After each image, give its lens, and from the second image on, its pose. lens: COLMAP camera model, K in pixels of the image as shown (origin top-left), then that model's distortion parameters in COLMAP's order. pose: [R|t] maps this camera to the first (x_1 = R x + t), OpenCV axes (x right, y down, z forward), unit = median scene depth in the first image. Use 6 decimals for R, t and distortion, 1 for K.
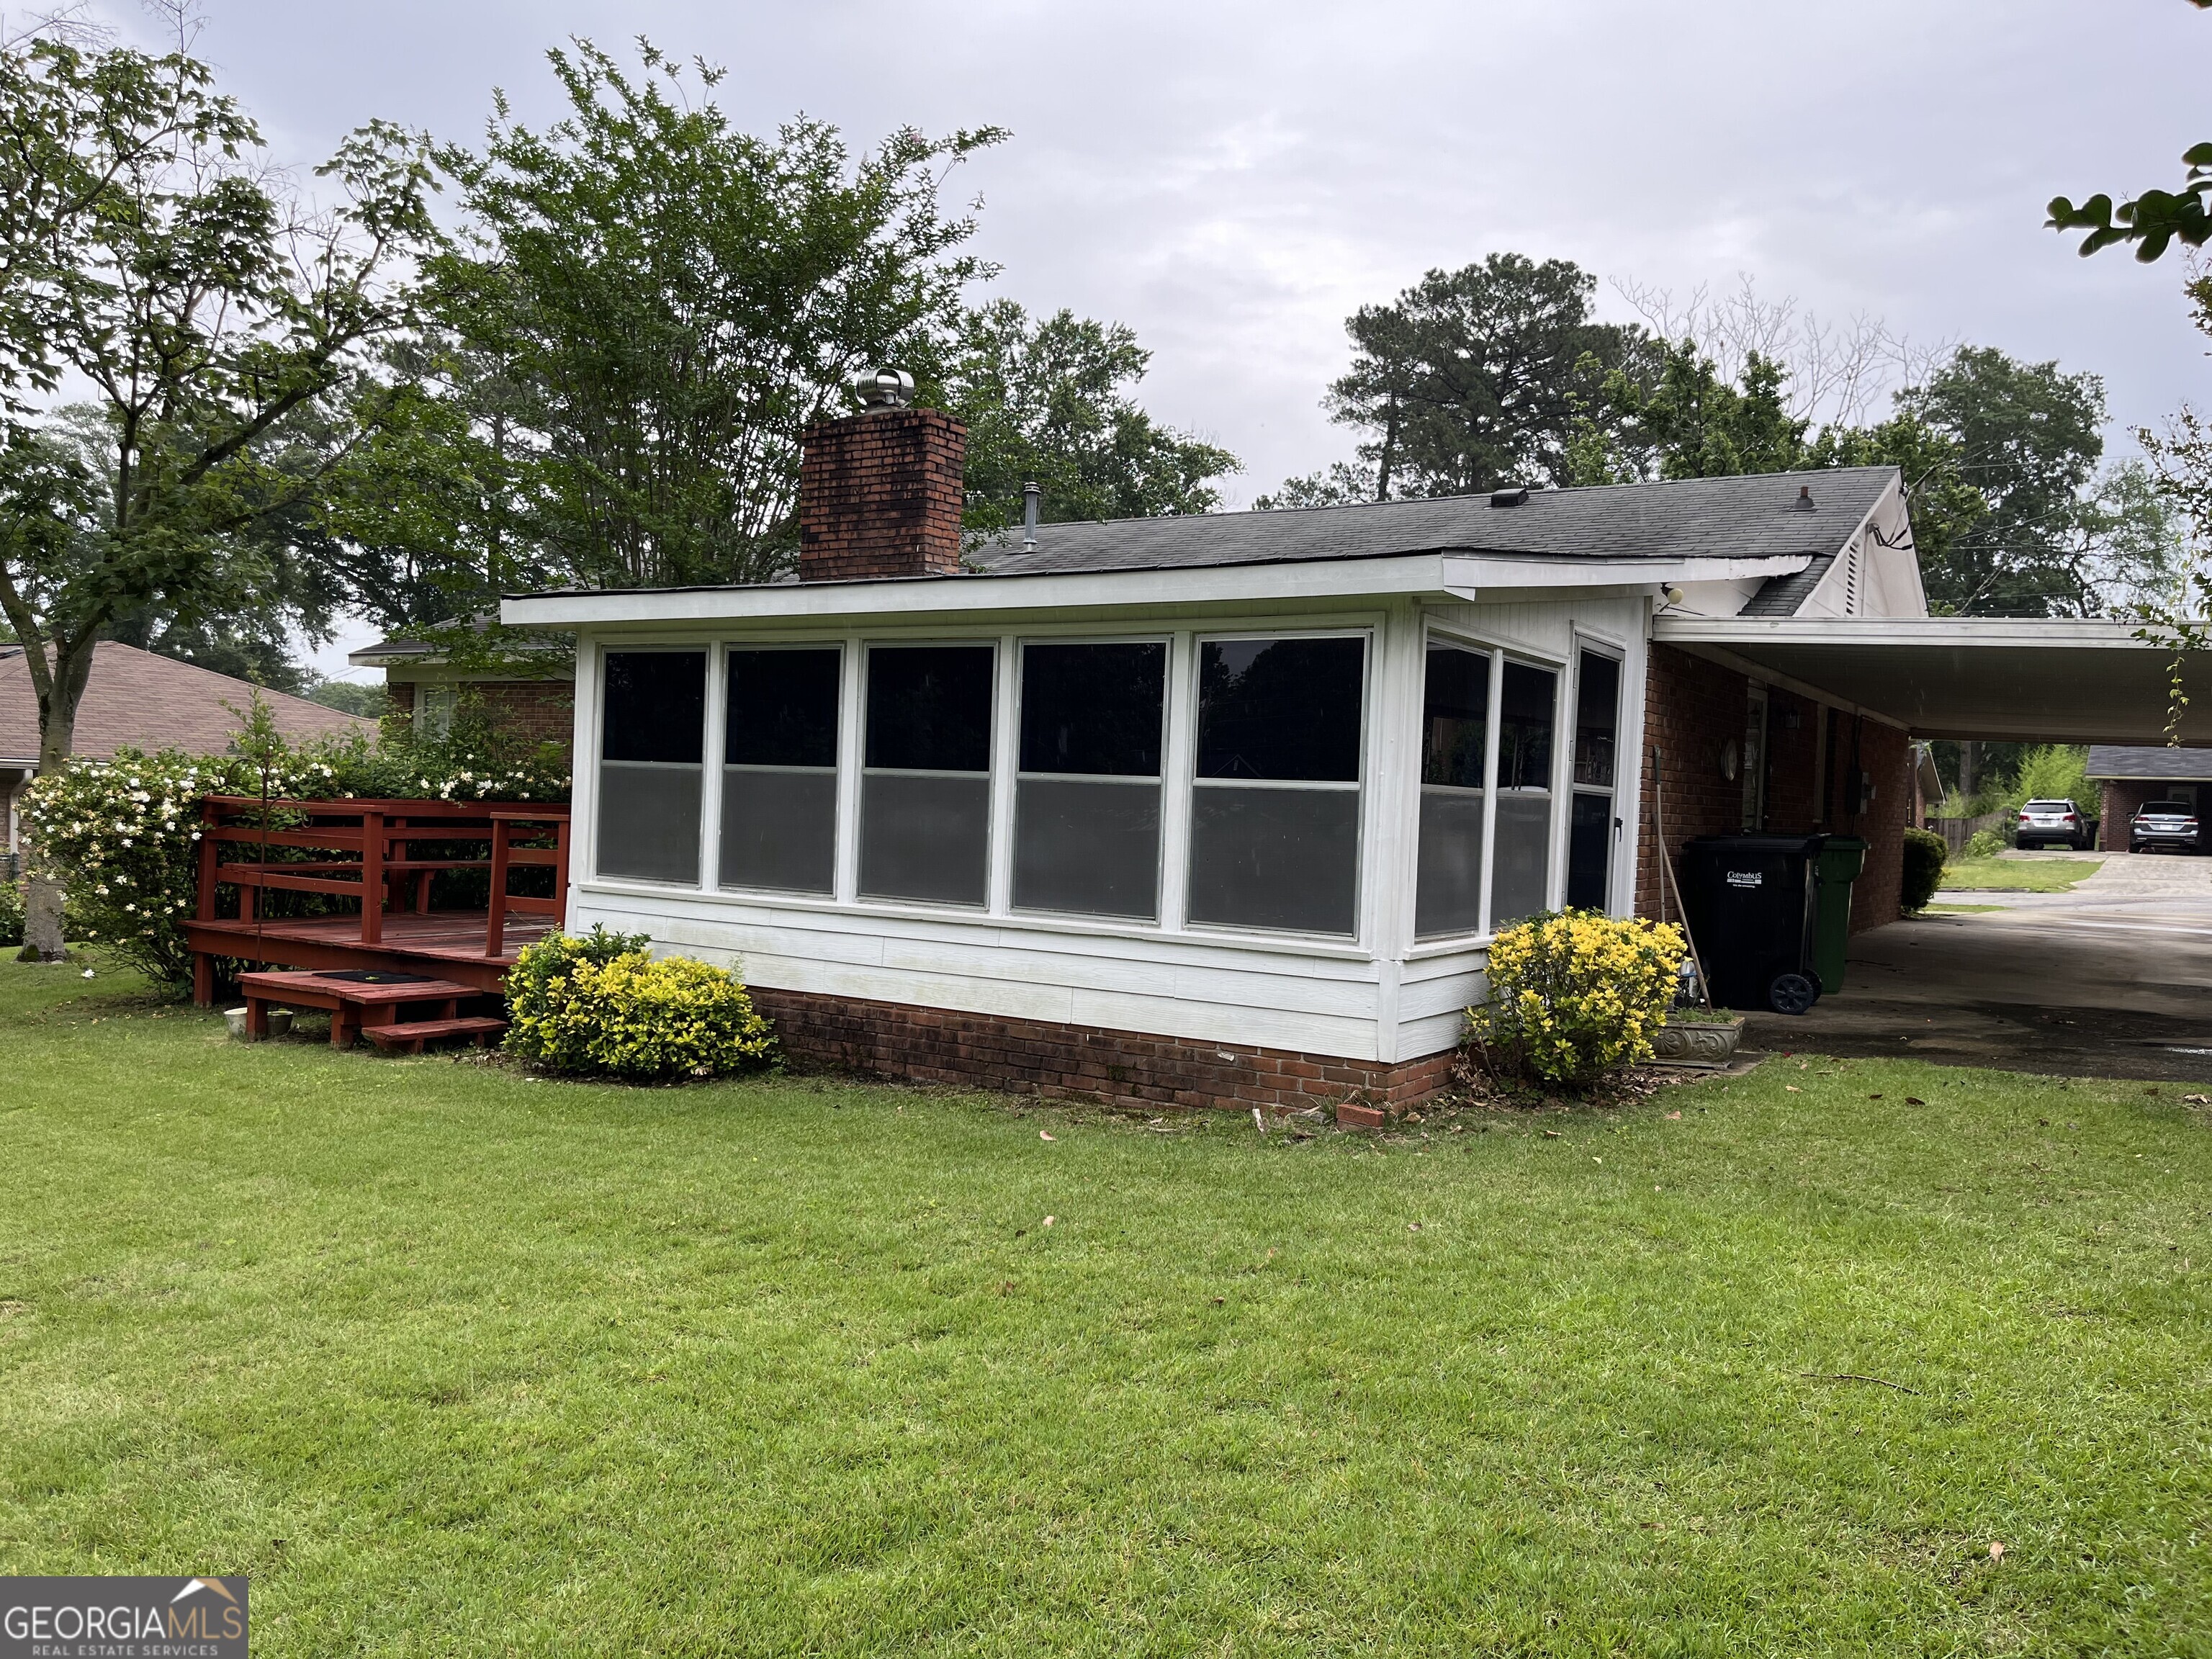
lens RADIAL K [[1669.4, 0, 1106.0], [0, 1669.4, 829.5], [0, 0, 1]] dist [0.028648, -0.070700]
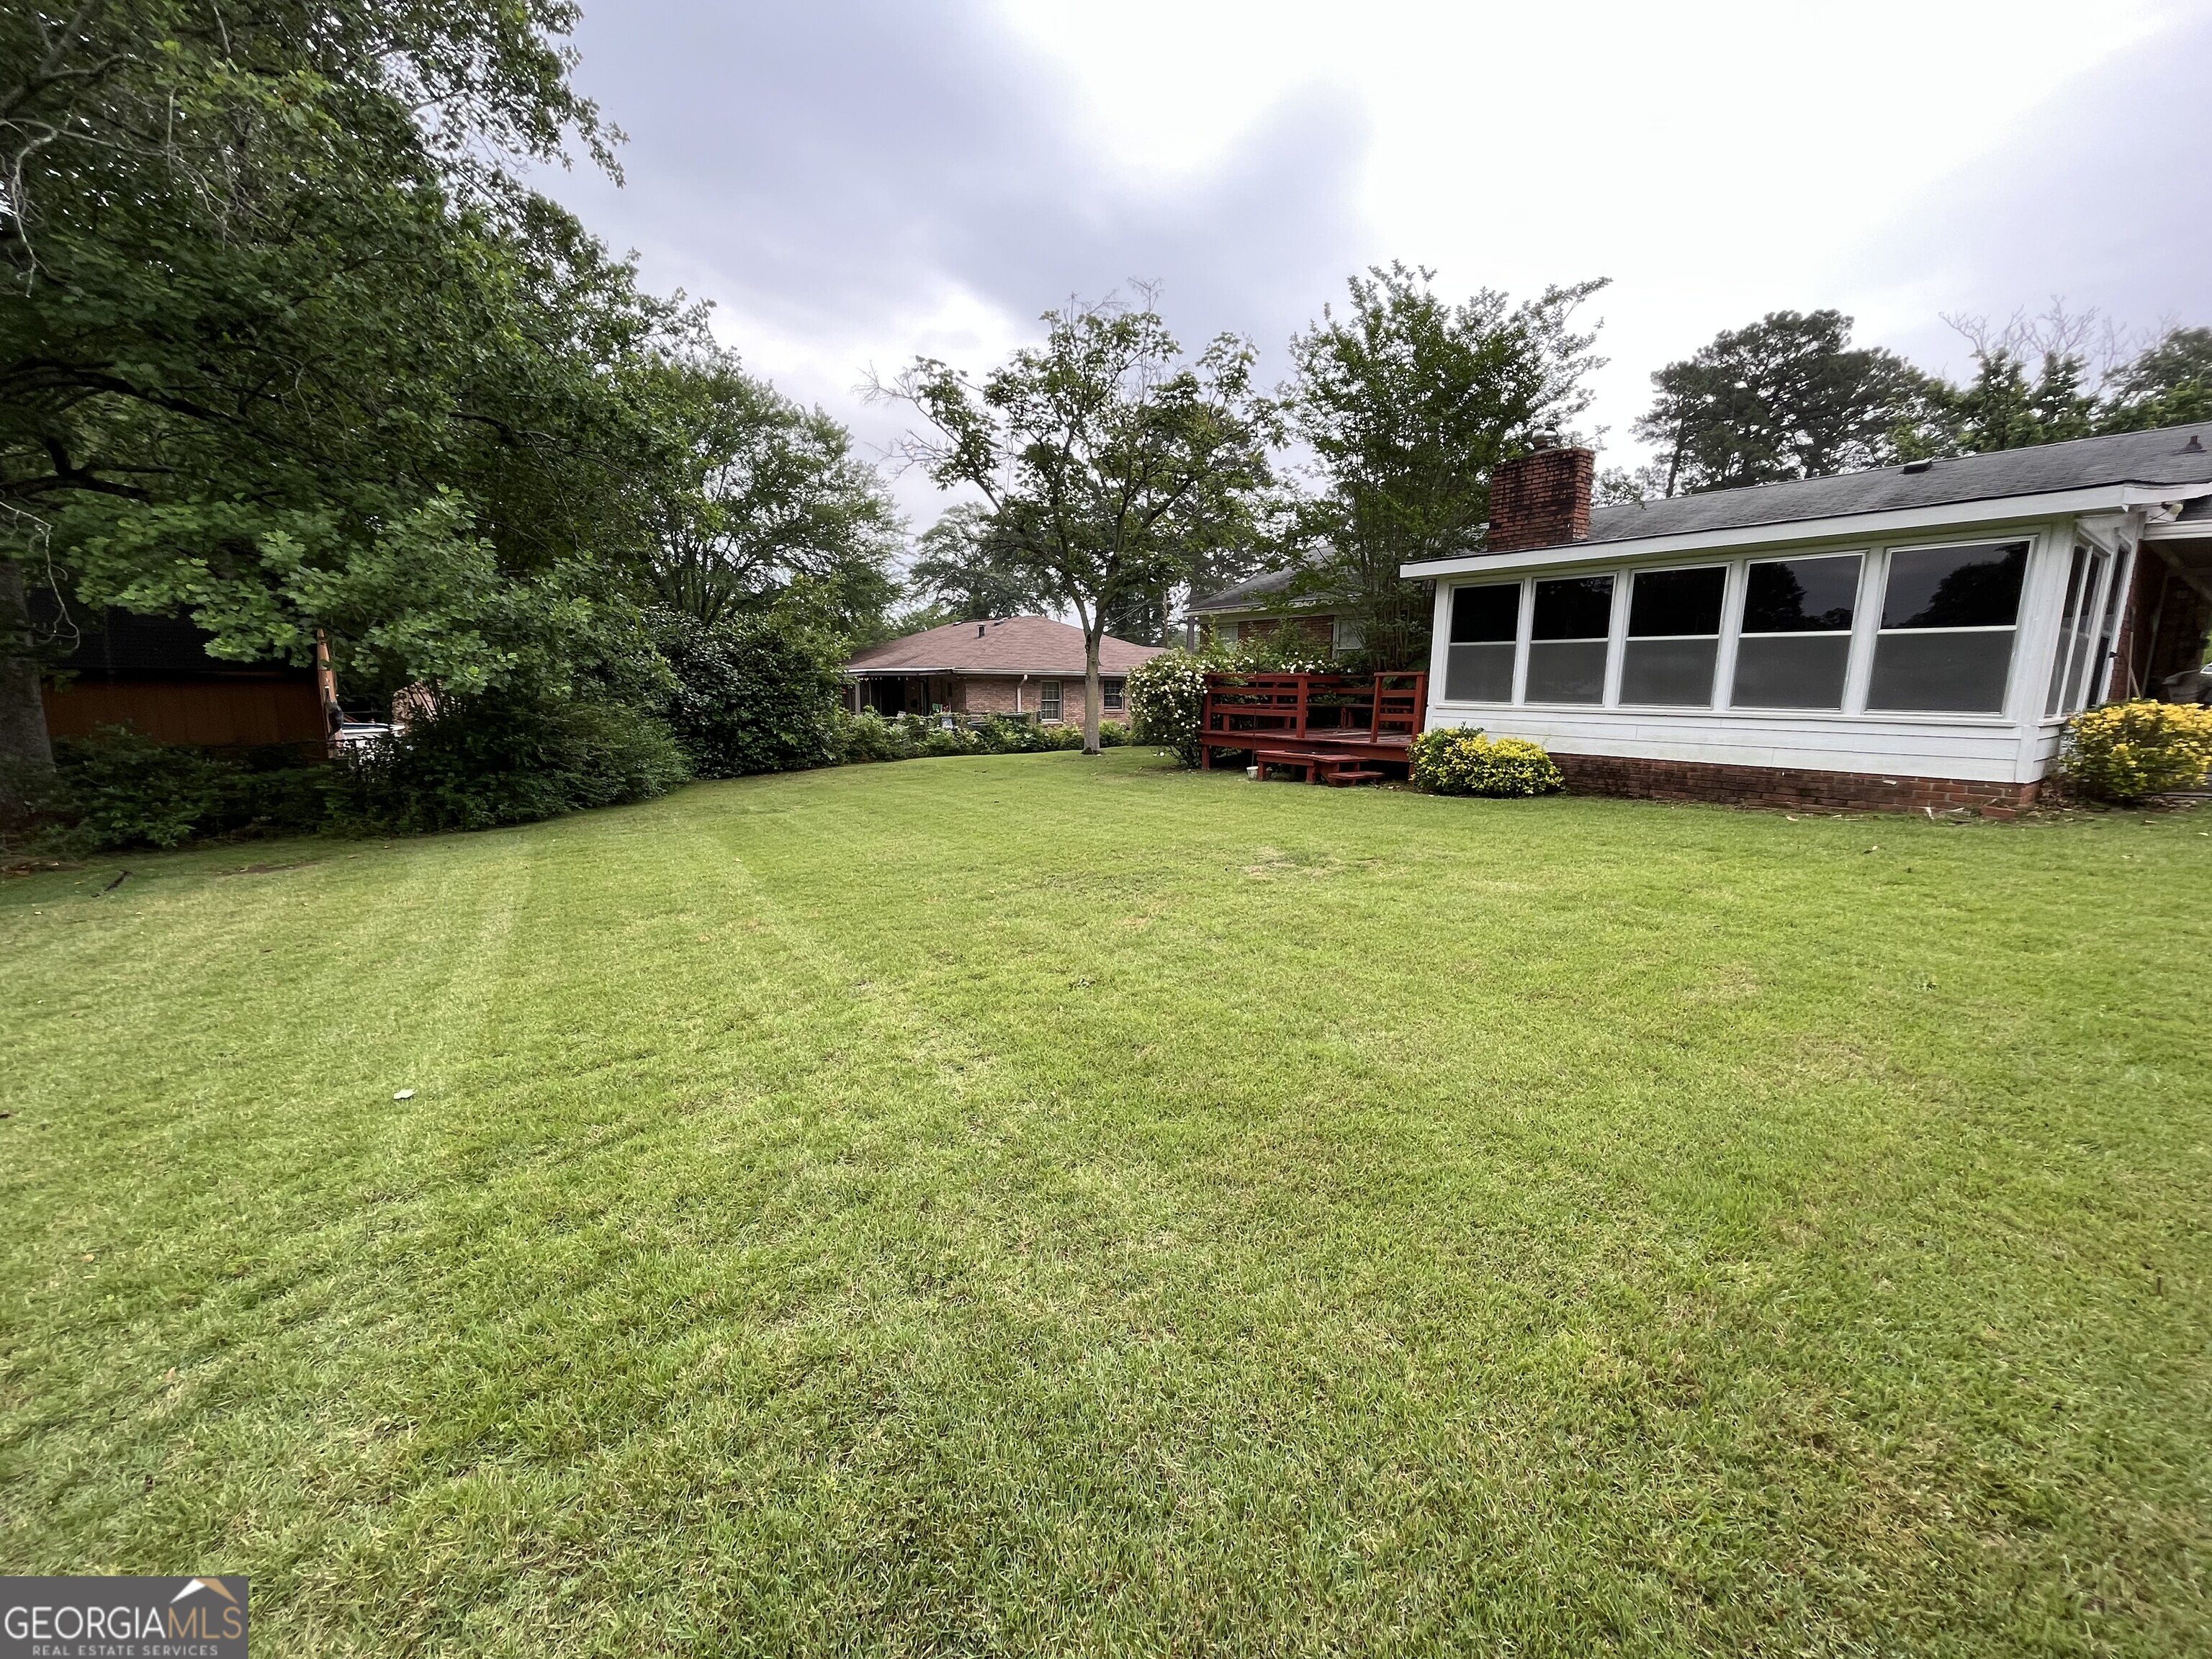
lens RADIAL K [[886.3, 0, 1106.0], [0, 886.3, 829.5], [0, 0, 1]] dist [-0.011377, -0.001153]
pose [[0.930917, 0.030376, -0.363964, -0.222595], [0.019662, 0.990923, 0.132989, 0.024532], [0.364700, -0.130958, 0.921870, -0.127655]]
